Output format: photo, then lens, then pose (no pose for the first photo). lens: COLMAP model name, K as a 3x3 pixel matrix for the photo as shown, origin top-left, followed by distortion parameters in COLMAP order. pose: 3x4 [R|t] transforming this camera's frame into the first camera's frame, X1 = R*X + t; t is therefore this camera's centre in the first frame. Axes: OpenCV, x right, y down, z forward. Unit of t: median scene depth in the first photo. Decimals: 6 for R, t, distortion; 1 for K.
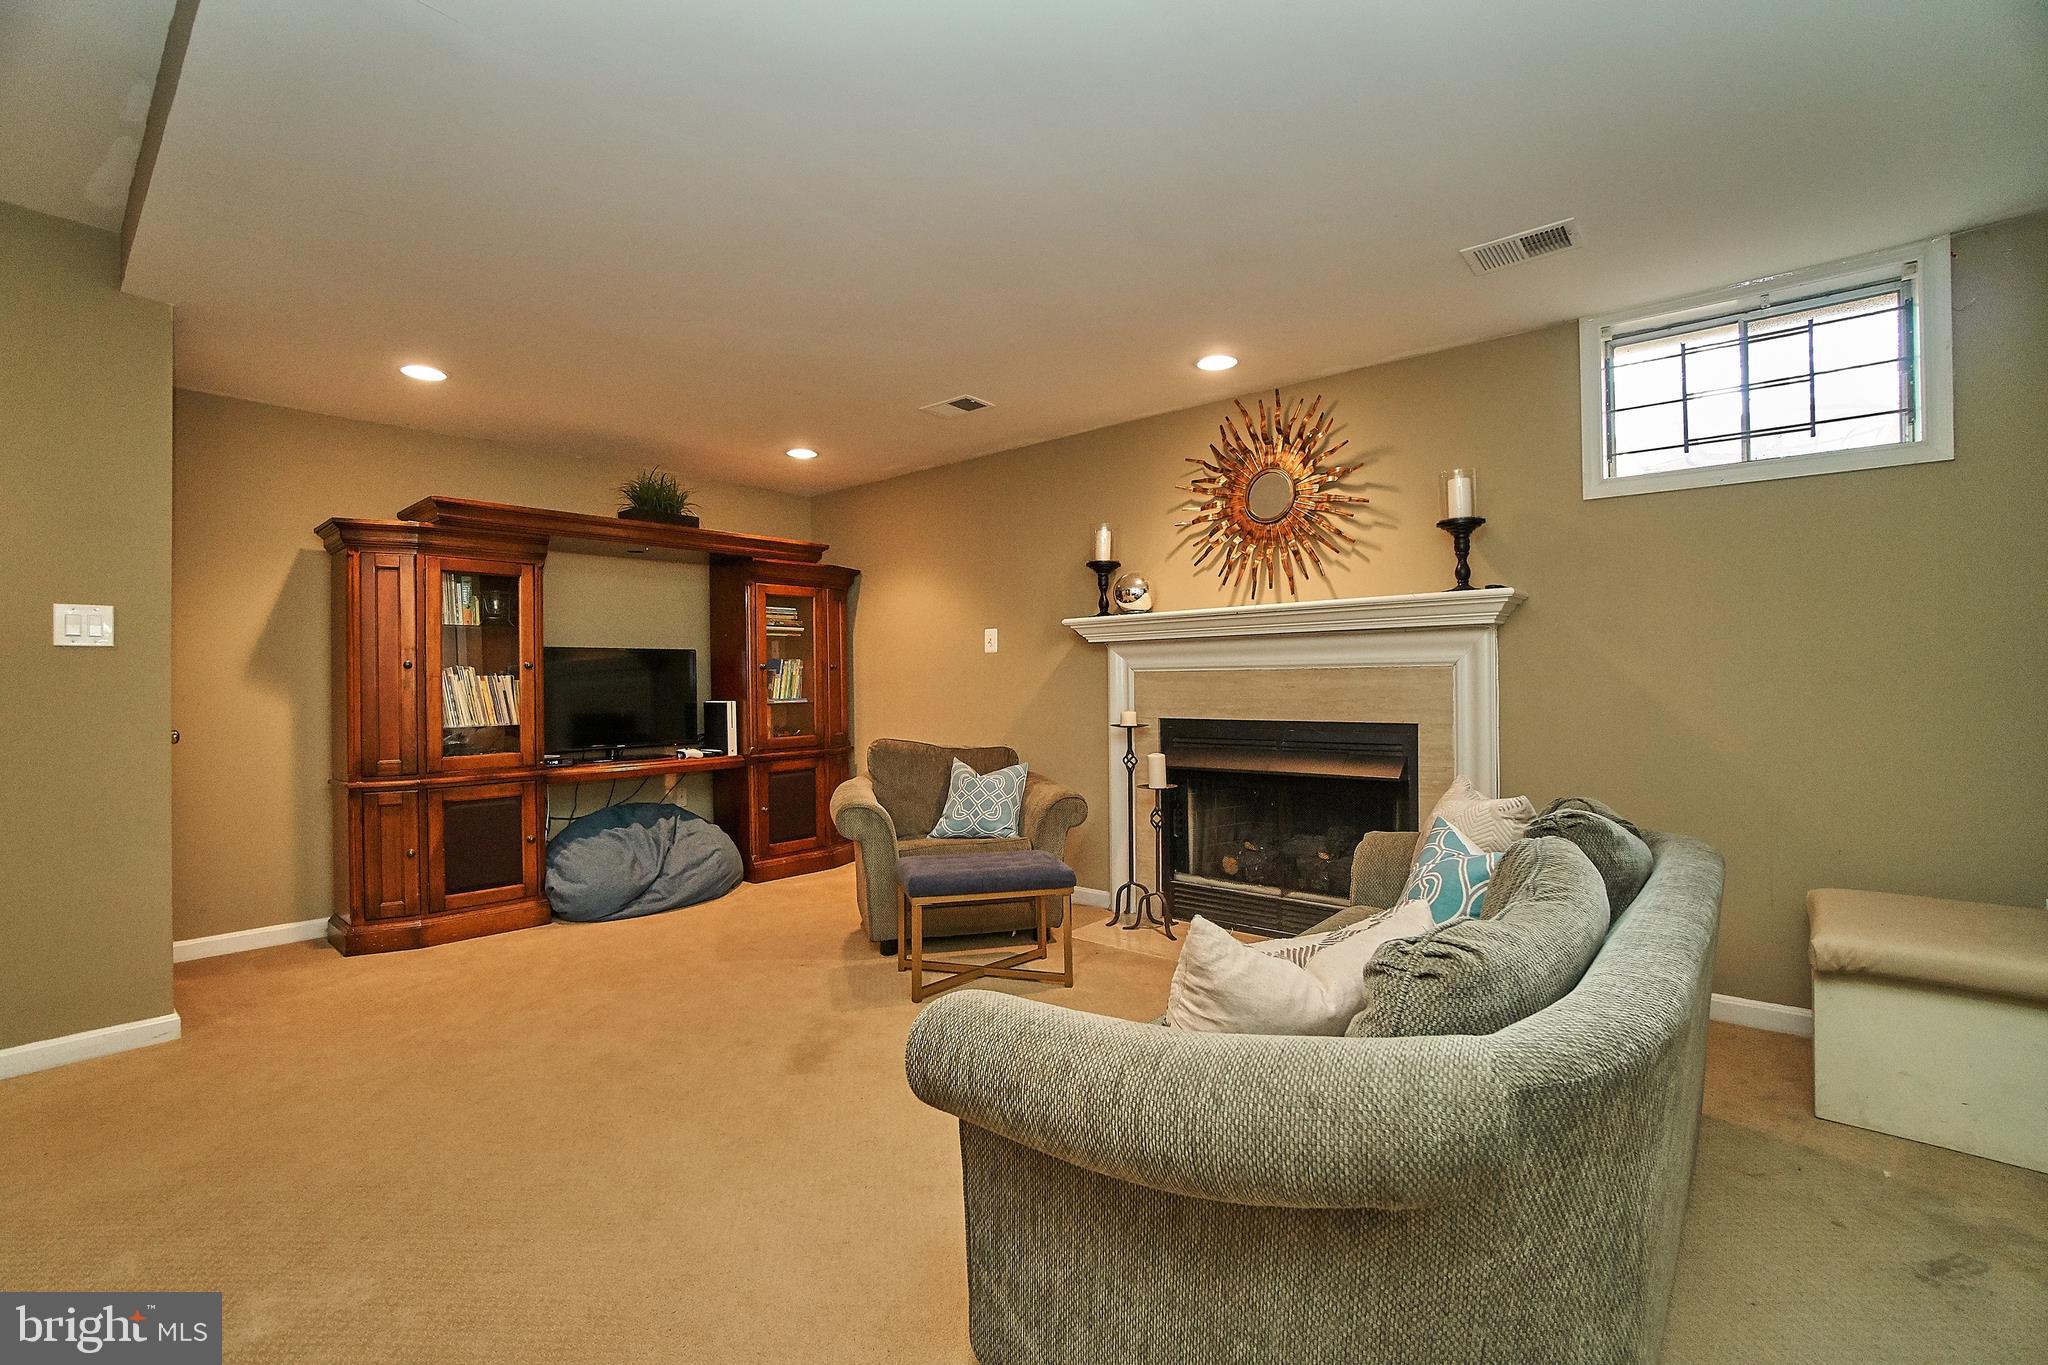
lens RADIAL K [[899.3, 0, 1018.2], [0, 899.3, 672.6], [0, 0, 1]] dist [-0.058782, 0.021279]
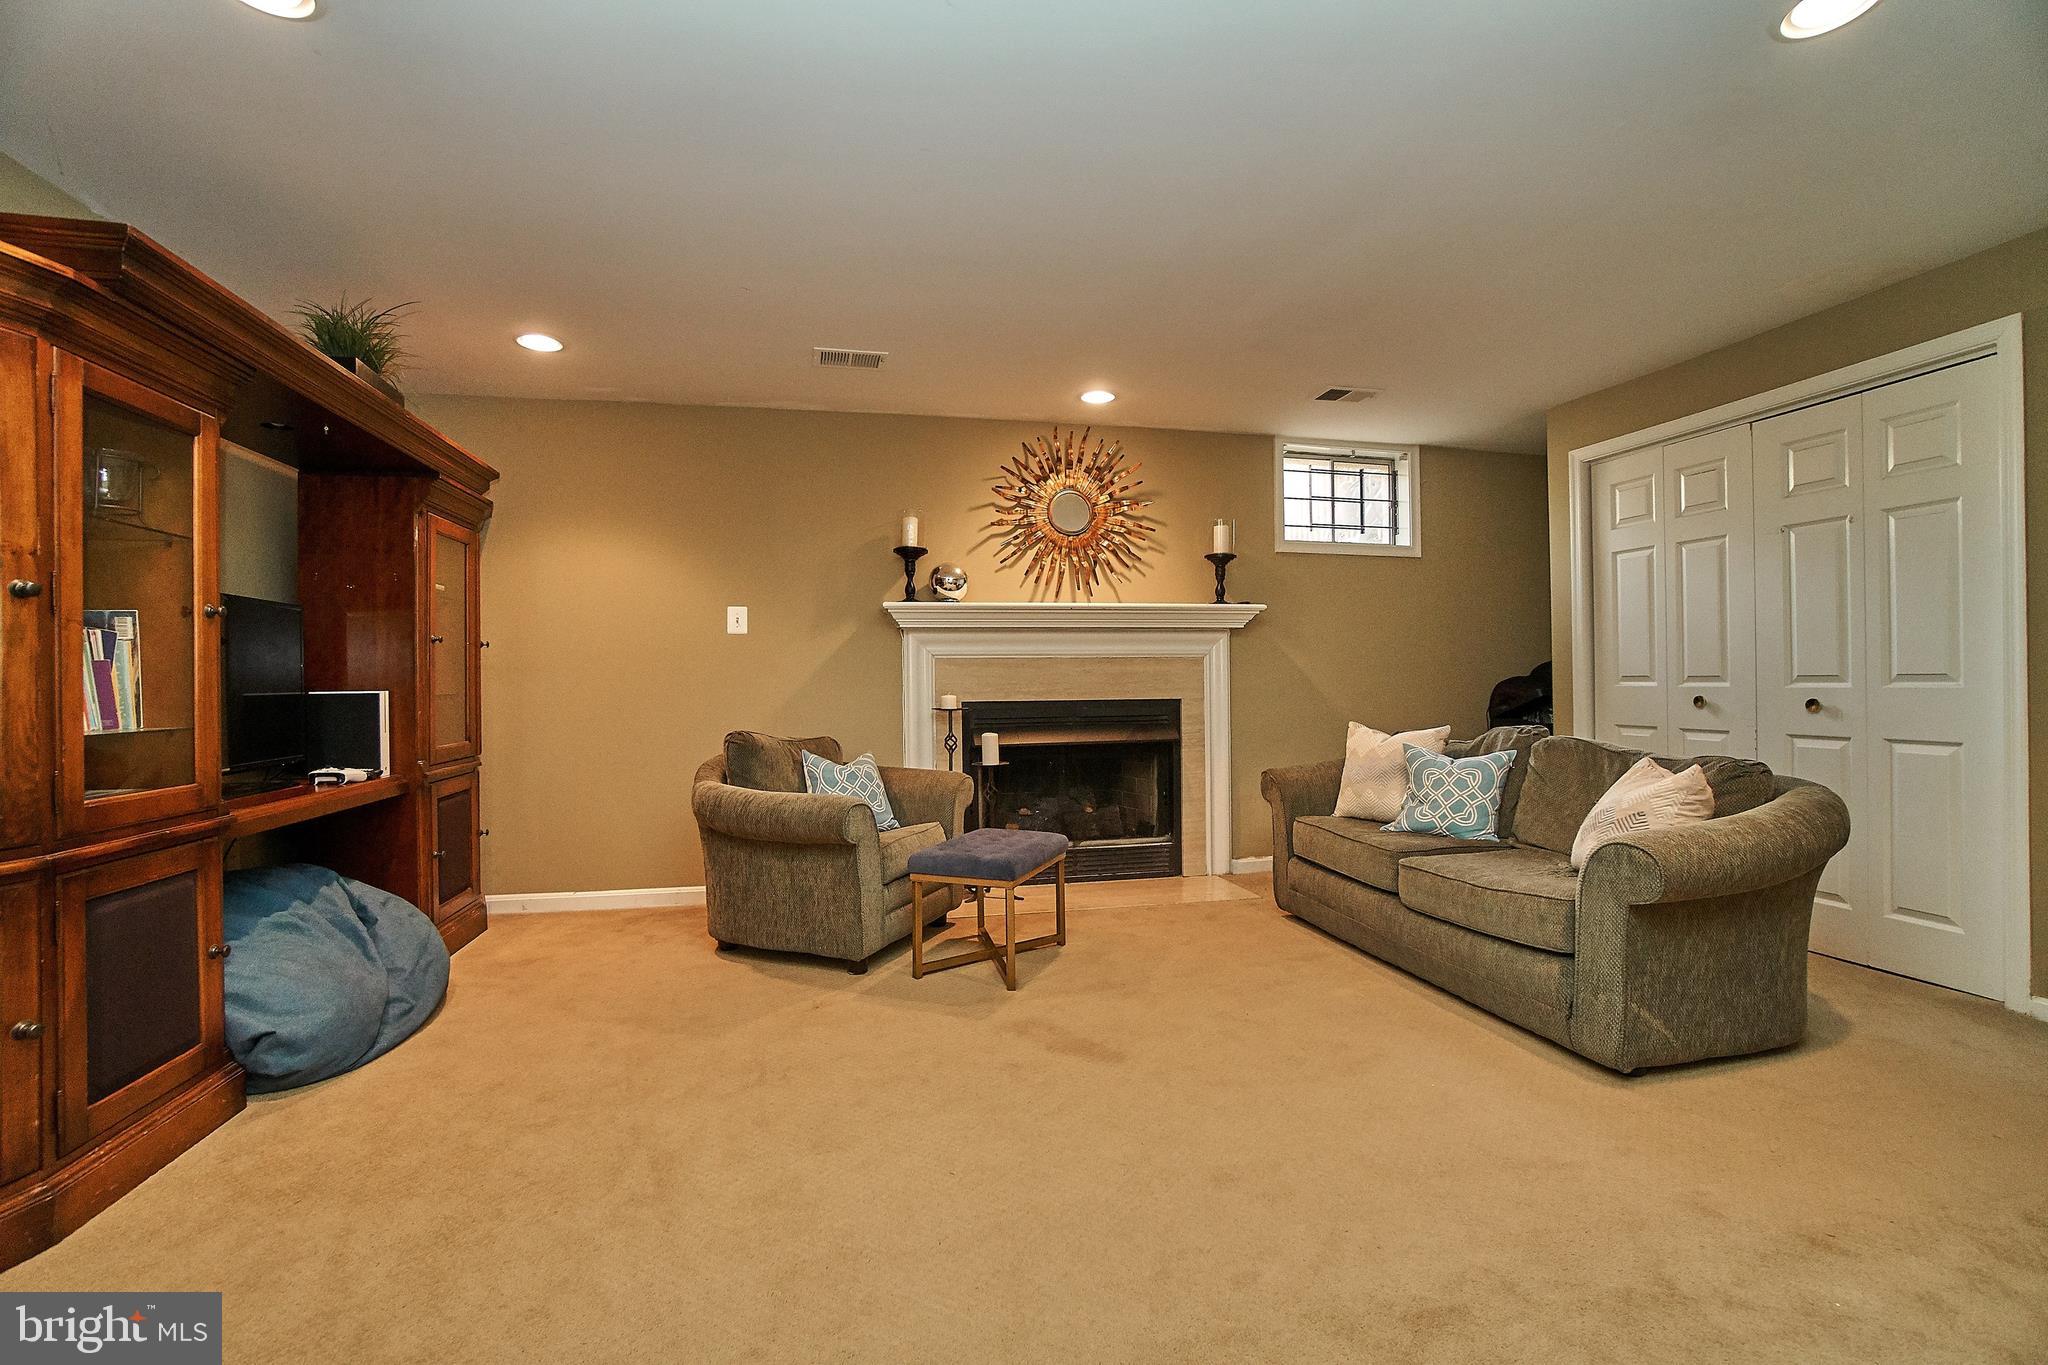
lens RADIAL K [[899.3, 0, 1018.2], [0, 899.3, 672.6], [0, 0, 1]] dist [-0.058782, 0.021279]
pose [[0.591104, 0.014697, 0.806461, -0.739183], [-0.004108, 0.999876, -0.015211, 0.035823], [-0.806585, 0.005679, 0.591091, 0.355163]]
